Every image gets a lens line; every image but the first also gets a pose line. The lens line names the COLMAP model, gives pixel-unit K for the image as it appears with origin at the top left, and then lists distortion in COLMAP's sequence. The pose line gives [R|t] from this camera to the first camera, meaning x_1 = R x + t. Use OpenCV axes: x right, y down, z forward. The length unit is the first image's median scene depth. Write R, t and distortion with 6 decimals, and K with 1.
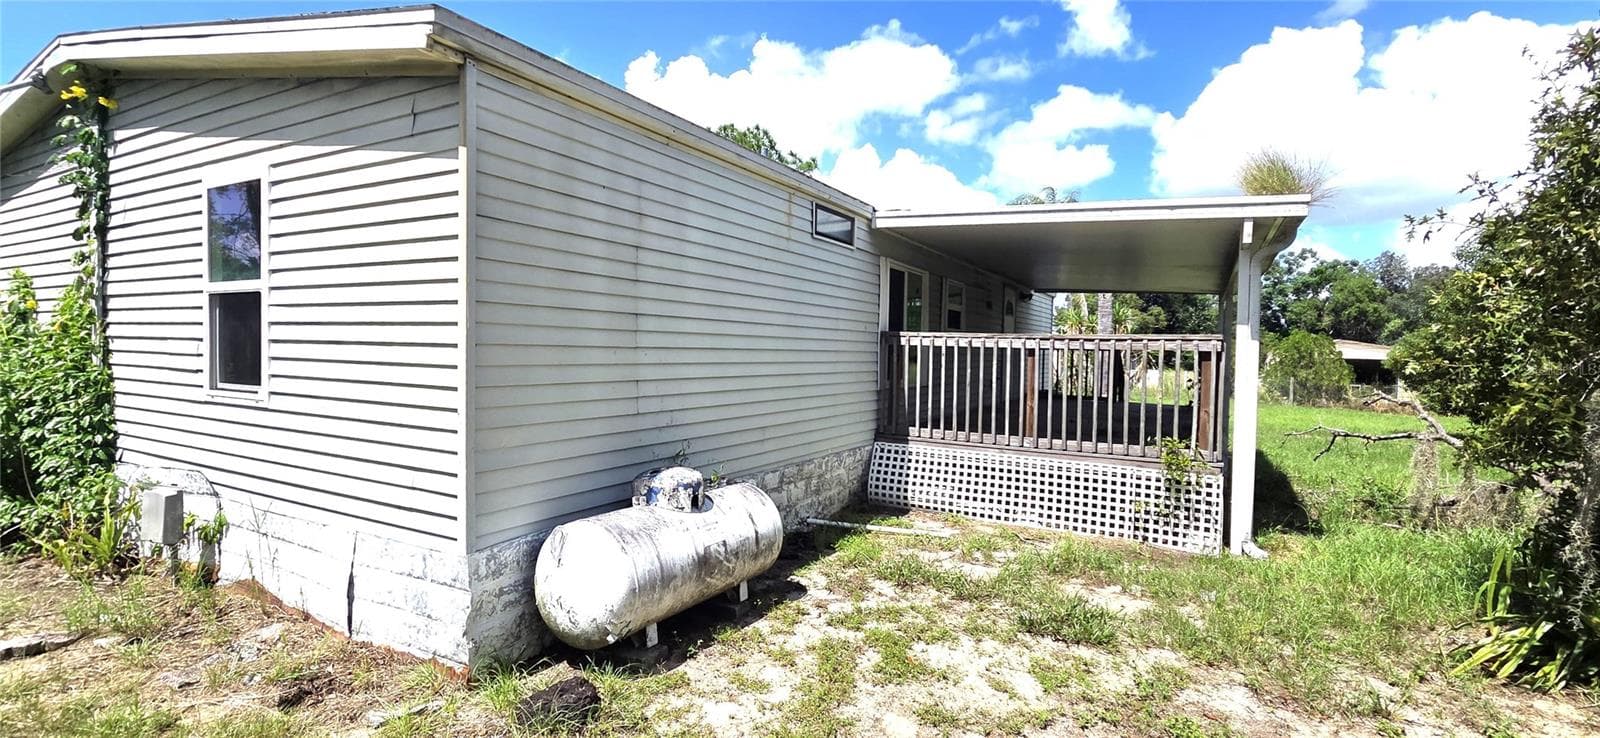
lens RADIAL K [[726.8, 0, 800.1], [0, 726.8, 371.4], [0, 0, 1]] dist [0.008734, -0.000357]
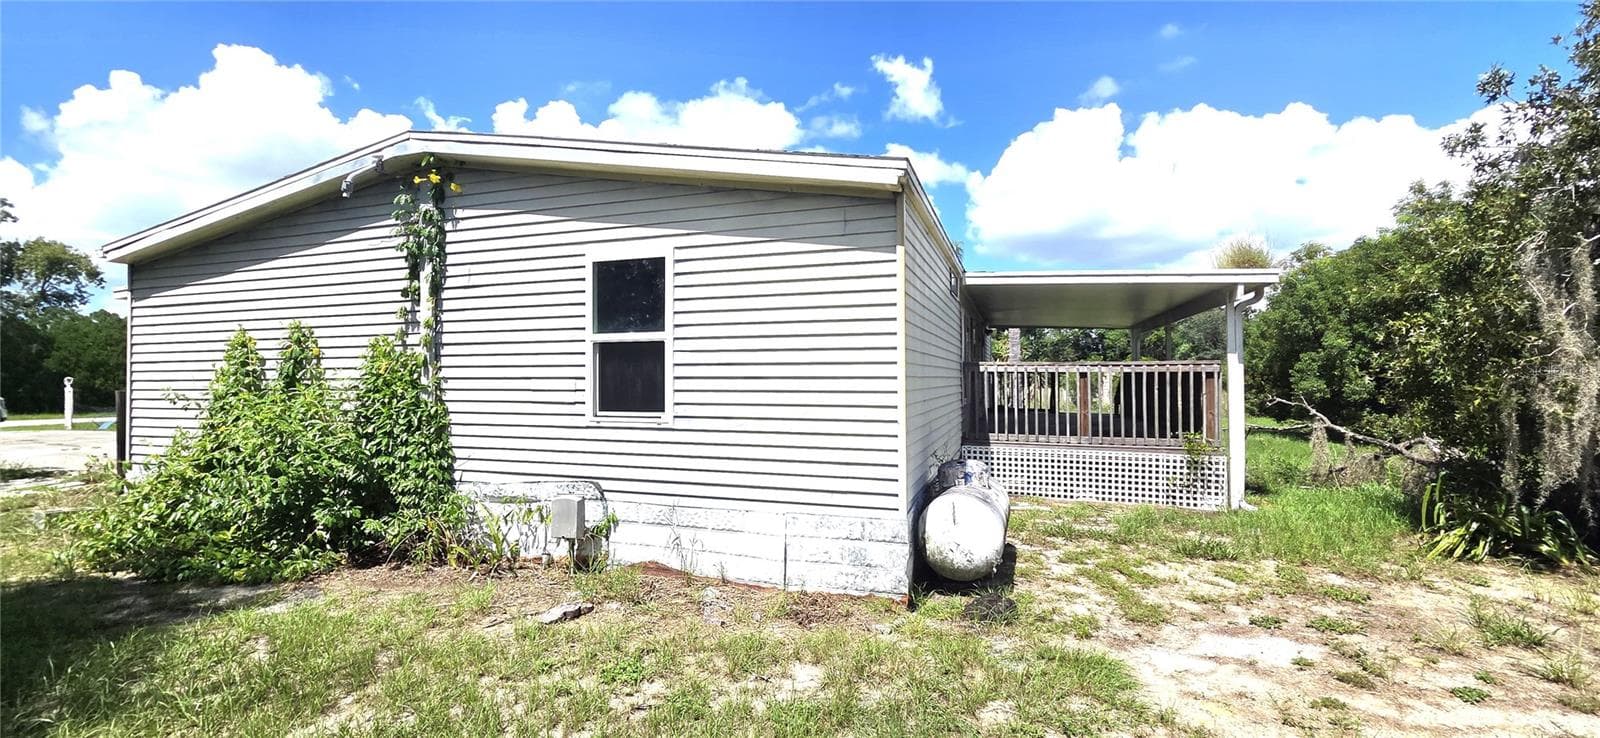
lens RADIAL K [[672.4, 0, 794.7], [0, 672.4, 367.1], [0, 0, 1]] dist [0.007323, 0.000830]
pose [[0.981215, -0.018472, 0.192030, -0.592632], [0.027030, 0.998750, -0.042044, -0.002961], [-0.191014, 0.046445, 0.980488, -0.197384]]
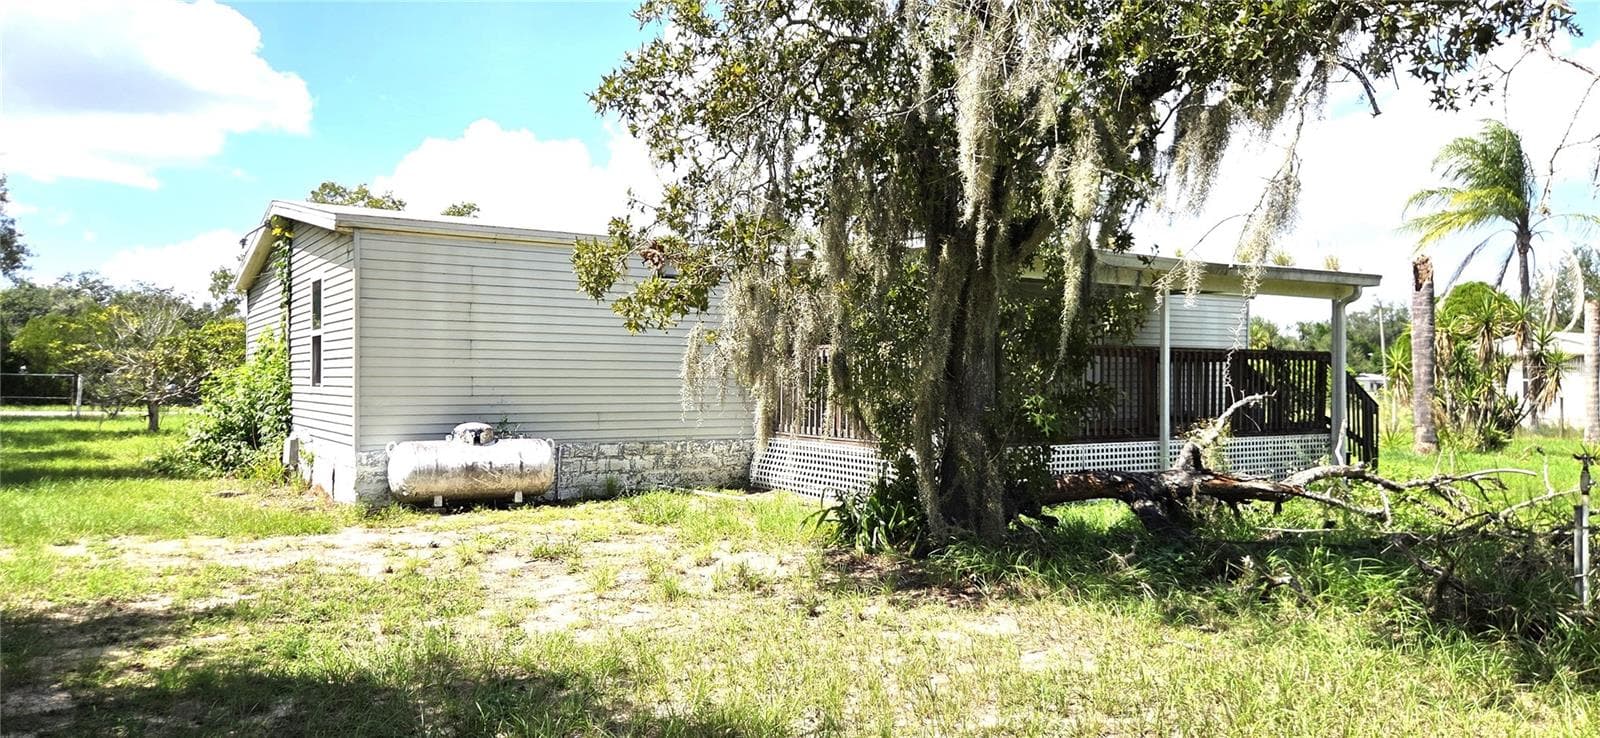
lens RADIAL K [[1085.9, 0, 808.5], [0, 1085.9, 376.2], [0, 0, 1]] dist [0.049396, 0.000836]
pose [[0.893462, -0.018820, -0.448744, 1.413021], [0.000699, 0.999179, -0.040515, 0.098814], [0.449138, 0.035885, 0.892742, -0.842873]]
